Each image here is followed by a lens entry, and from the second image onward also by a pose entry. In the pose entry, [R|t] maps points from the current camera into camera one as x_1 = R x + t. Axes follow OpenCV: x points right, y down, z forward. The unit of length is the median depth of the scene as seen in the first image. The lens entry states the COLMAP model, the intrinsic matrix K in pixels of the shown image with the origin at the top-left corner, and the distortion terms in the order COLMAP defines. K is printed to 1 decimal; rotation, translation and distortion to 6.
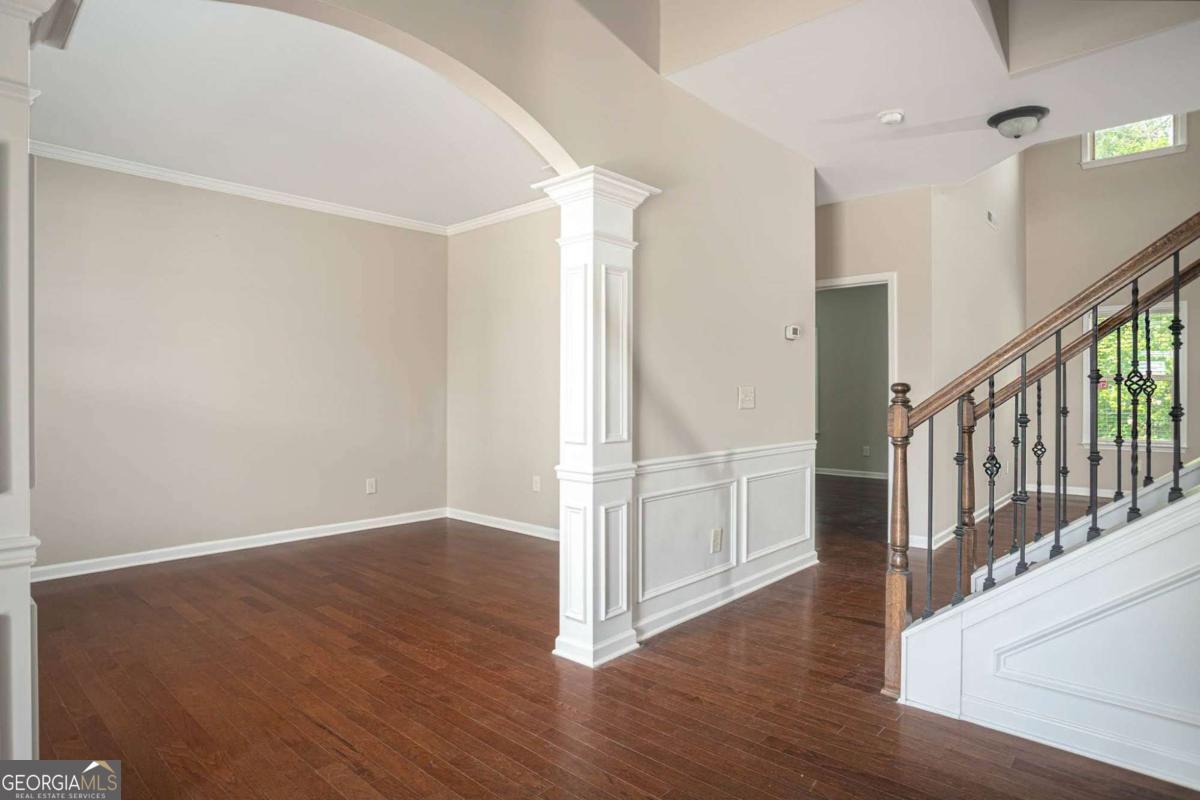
lens RADIAL K [[673.9, 0, 617.8], [0, 673.9, 395.0], [0, 0, 1]] dist [-0.037240, 0.001649]
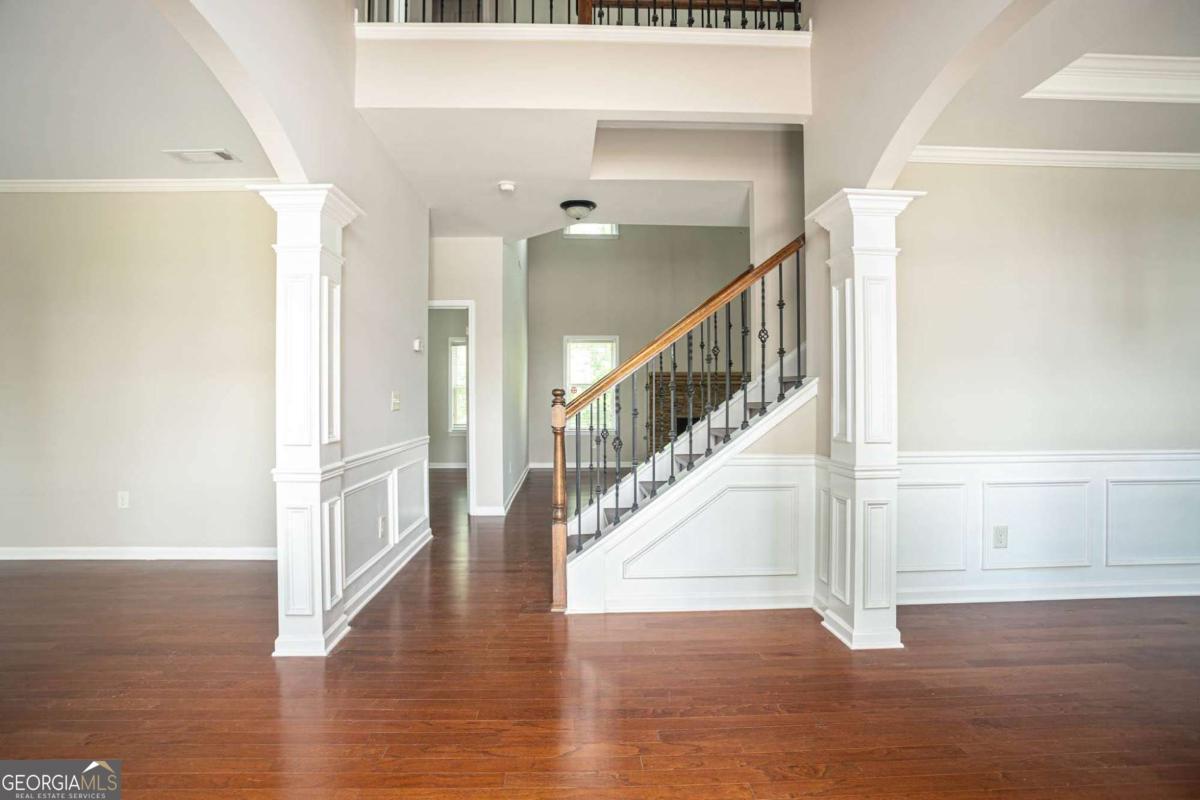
lens RADIAL K [[609.3, 0, 597.6], [0, 609.3, 393.7], [0, 0, 1]] dist [-0.074225, 0.039163]
pose [[0.721811, -0.000477, 0.692090, -0.359246], [0.005280, 0.999974, -0.004818, -0.000867], [-0.692070, 0.007132, 0.721795, 0.016823]]
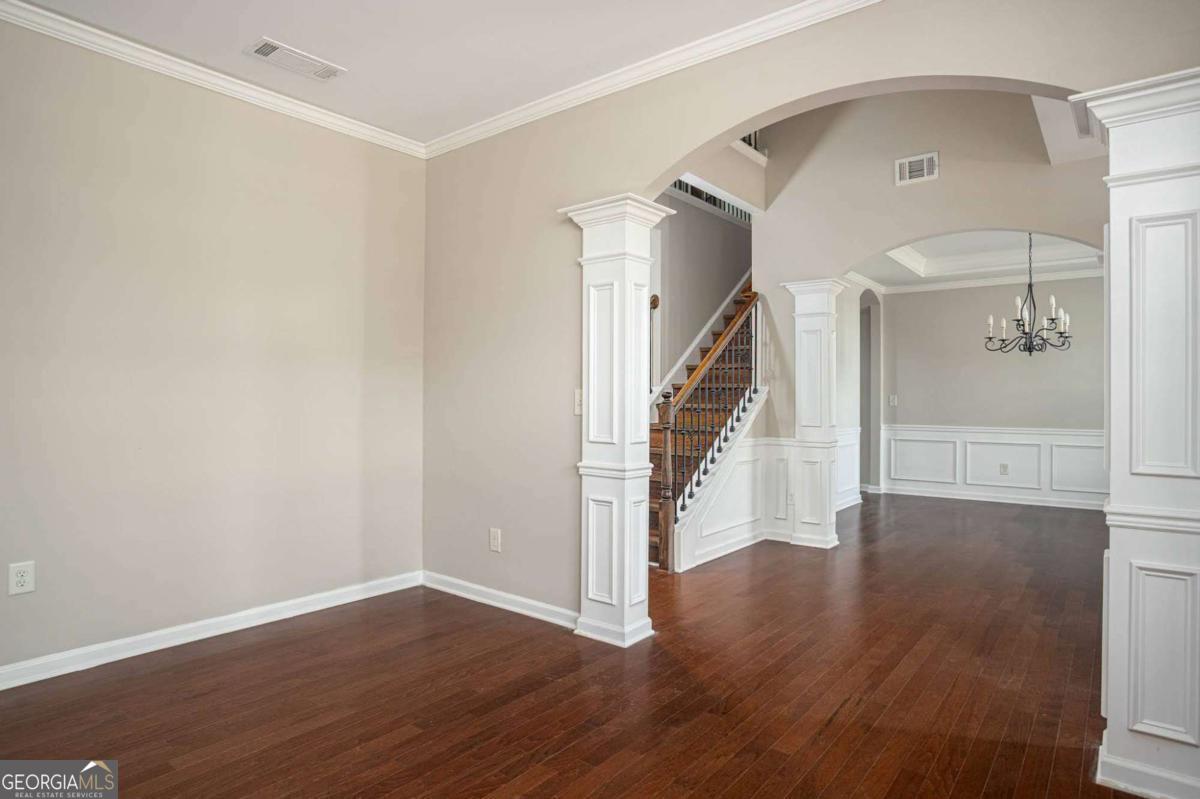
lens RADIAL K [[673.9, 0, 617.8], [0, 673.9, 394.5], [0, 0, 1]] dist [-0.037240, 0.001649]
pose [[-0.080483, 0.013171, 0.996669, -1.073431], [0.013308, 0.999838, -0.012138, 0.023237], [-0.996667, 0.012287, -0.080646, 1.066481]]
